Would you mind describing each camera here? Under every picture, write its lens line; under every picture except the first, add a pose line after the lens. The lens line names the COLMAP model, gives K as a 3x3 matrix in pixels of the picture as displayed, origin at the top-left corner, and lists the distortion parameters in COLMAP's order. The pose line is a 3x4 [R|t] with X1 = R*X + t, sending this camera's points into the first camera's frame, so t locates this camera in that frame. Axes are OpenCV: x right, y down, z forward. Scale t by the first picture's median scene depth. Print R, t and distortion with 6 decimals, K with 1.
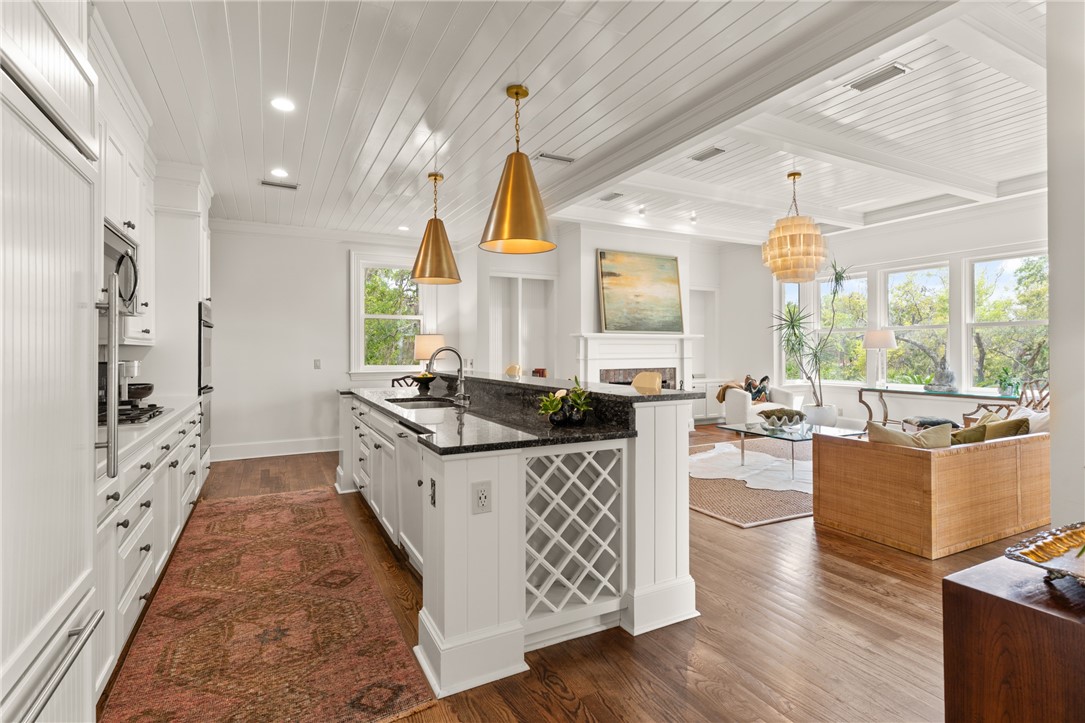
lens RADIAL K [[515.8, 0, 540.3], [0, 515.8, 346.9], [0, 0, 1]] dist [-0.000662, -0.000033]
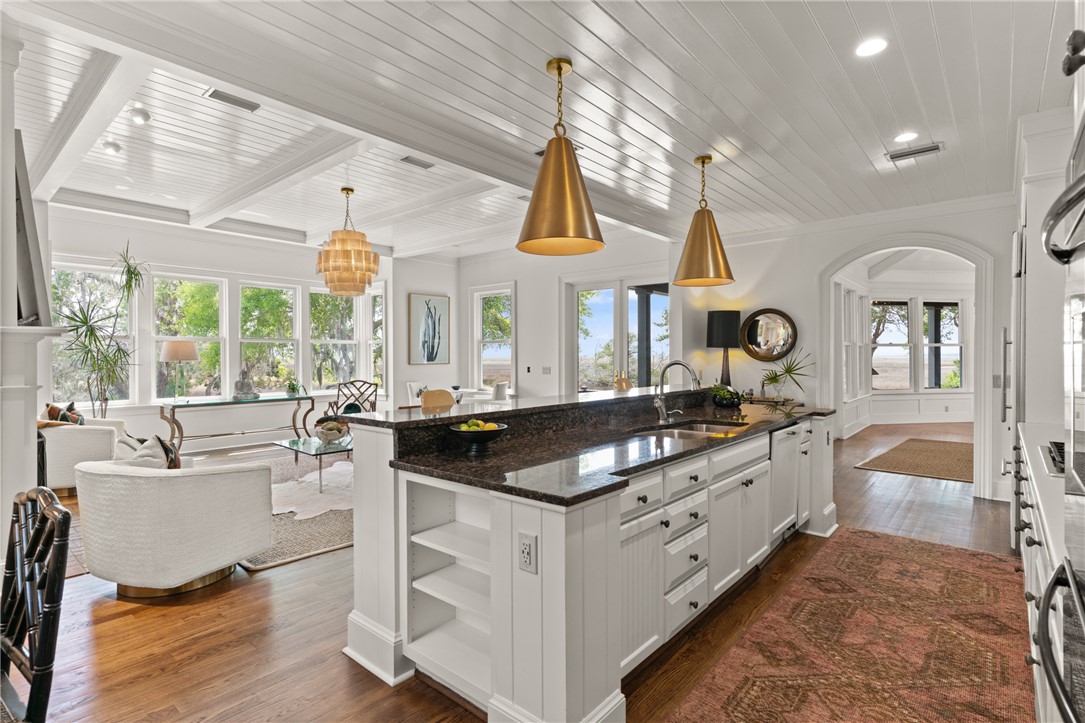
lens RADIAL K [[535.6, 0, 545.7], [0, 535.6, 355.7], [0, 0, 1]] dist [-0.003133, 0.000850]
pose [[-0.373549, 0.004859, 0.927598, -0.560457], [-0.001614, 0.999981, -0.005888, 0.000320], [-0.927609, -0.003697, -0.373534, 0.920898]]
